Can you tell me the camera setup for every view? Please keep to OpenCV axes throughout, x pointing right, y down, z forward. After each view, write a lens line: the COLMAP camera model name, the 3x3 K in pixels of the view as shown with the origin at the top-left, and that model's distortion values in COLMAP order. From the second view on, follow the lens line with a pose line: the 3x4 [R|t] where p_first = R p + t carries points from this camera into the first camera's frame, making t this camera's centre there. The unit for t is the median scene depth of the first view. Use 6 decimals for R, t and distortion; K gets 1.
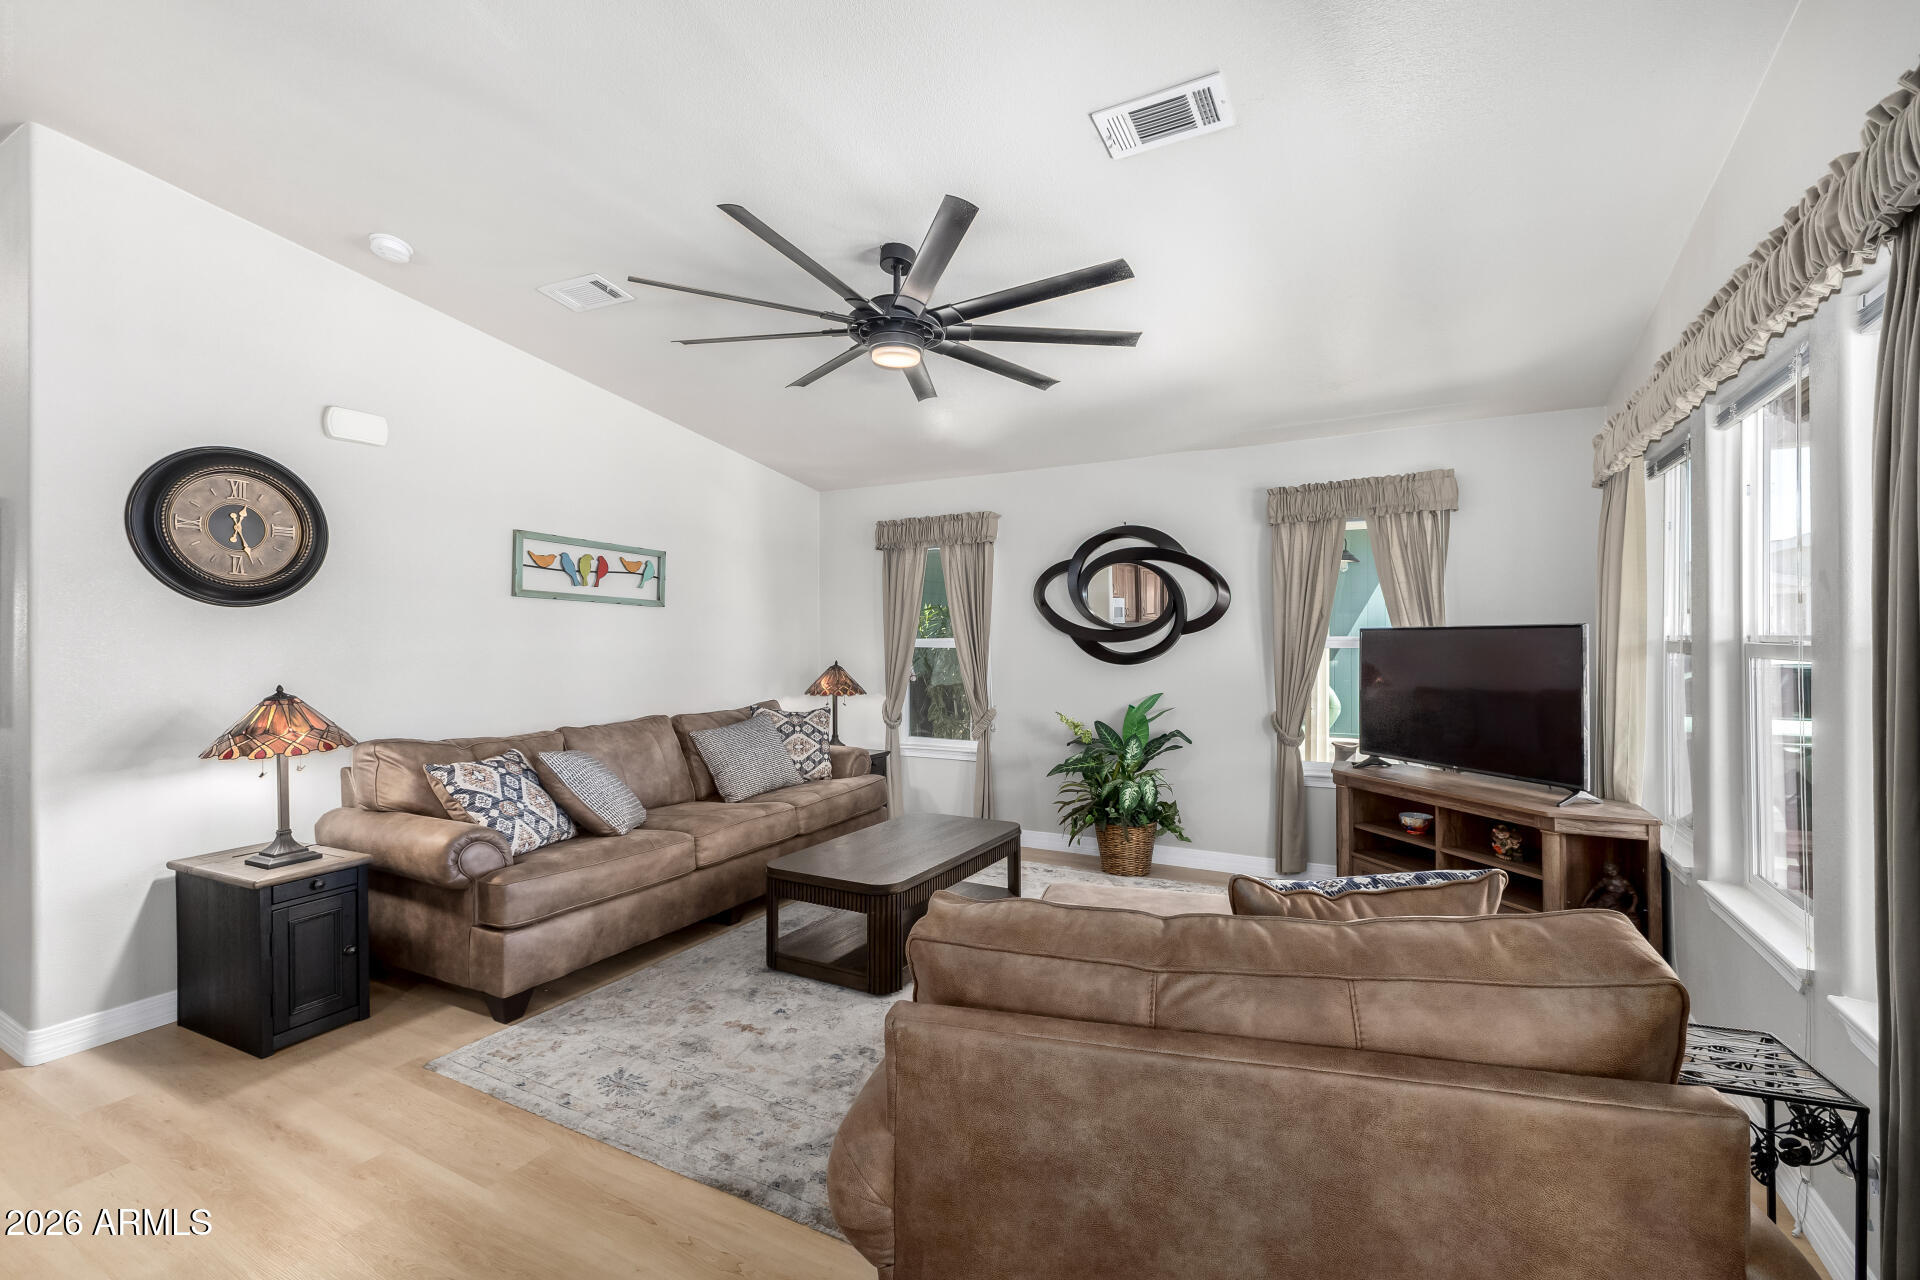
lens RADIAL K [[821.7, 0, 986.4], [0, 821.7, 641.3], [0, 0, 1]] dist [0.013587, -0.003588]
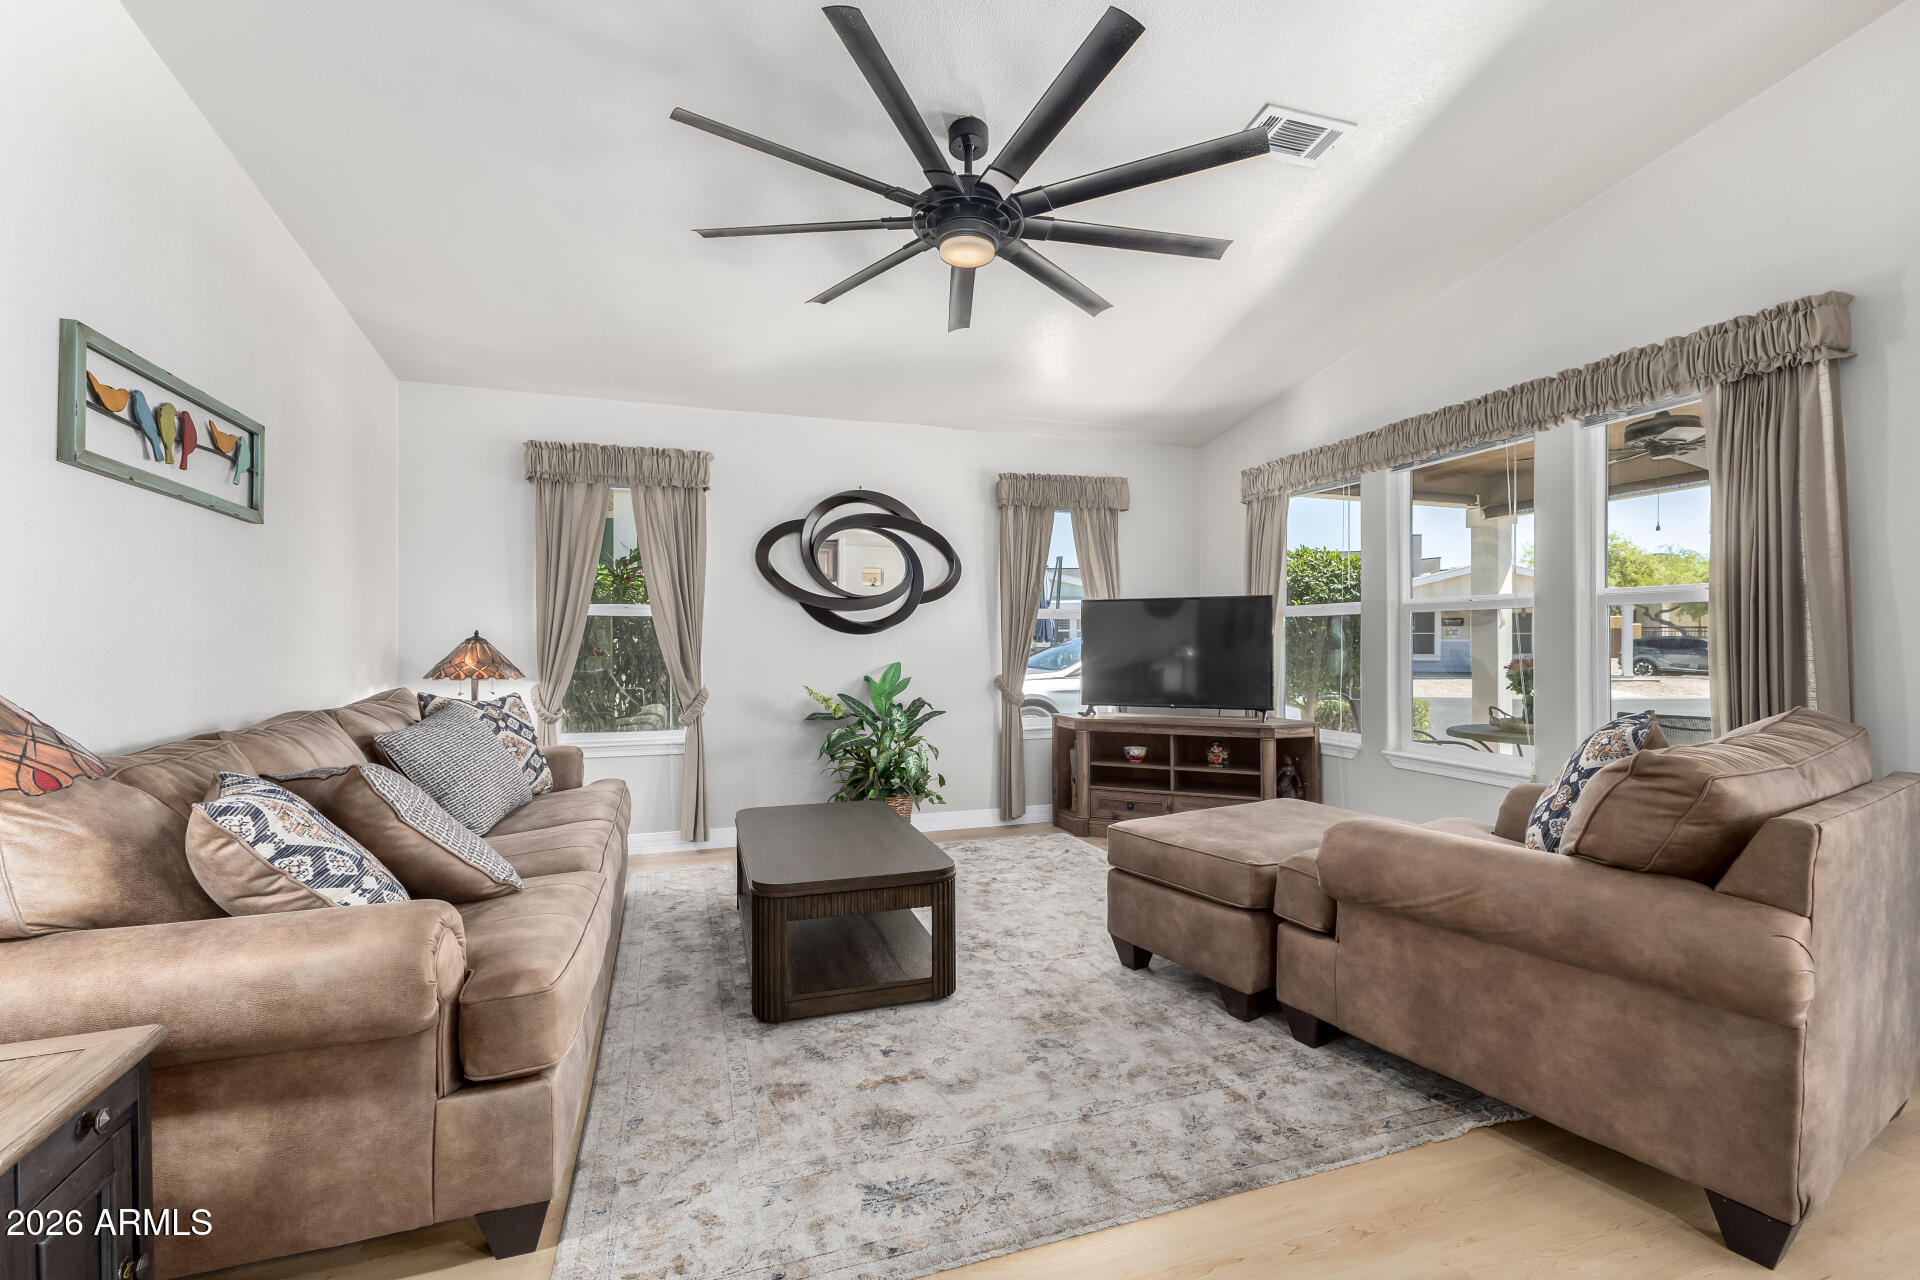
lens RADIAL K [[821.7, 0, 963.1], [0, 821.7, 648.6], [0, 0, 1]] dist [0.013587, -0.003588]
pose [[0.692978, -0.006399, 0.720930, -0.556367], [0.003071, 0.999978, 0.005924, 0.049734], [-0.720952, -0.001892, 0.692982, 0.306137]]
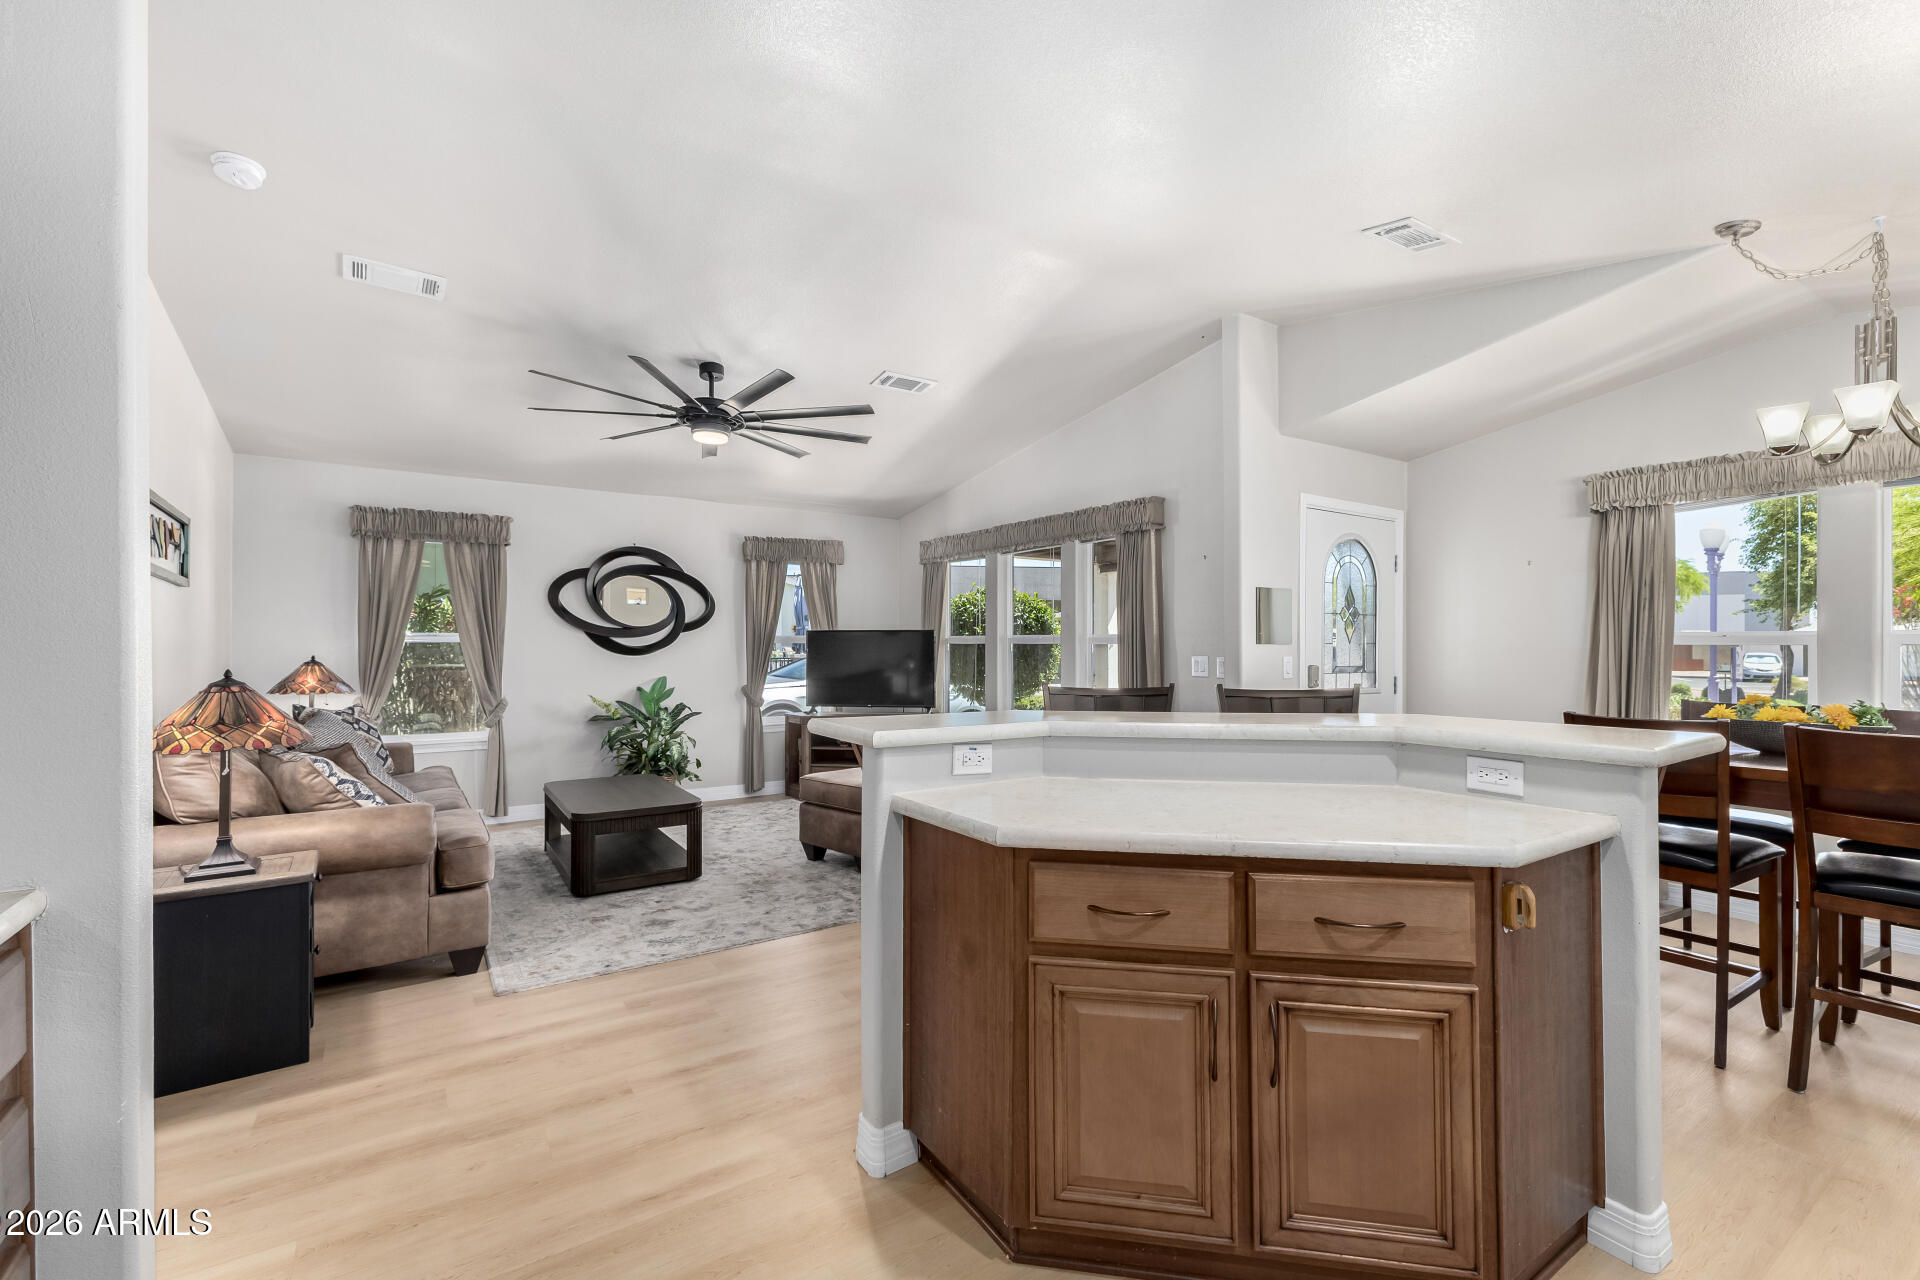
lens RADIAL K [[821.7, 0, 976.8], [0, 821.7, 648.4], [0, 0, 1]] dist [0.013587, -0.003588]
pose [[0.460624, 0.000257, 0.887595, -0.899177], [-0.000030, 1.000000, -0.000275, 0.022187], [-0.887595, 0.000100, 0.460624, -0.071153]]
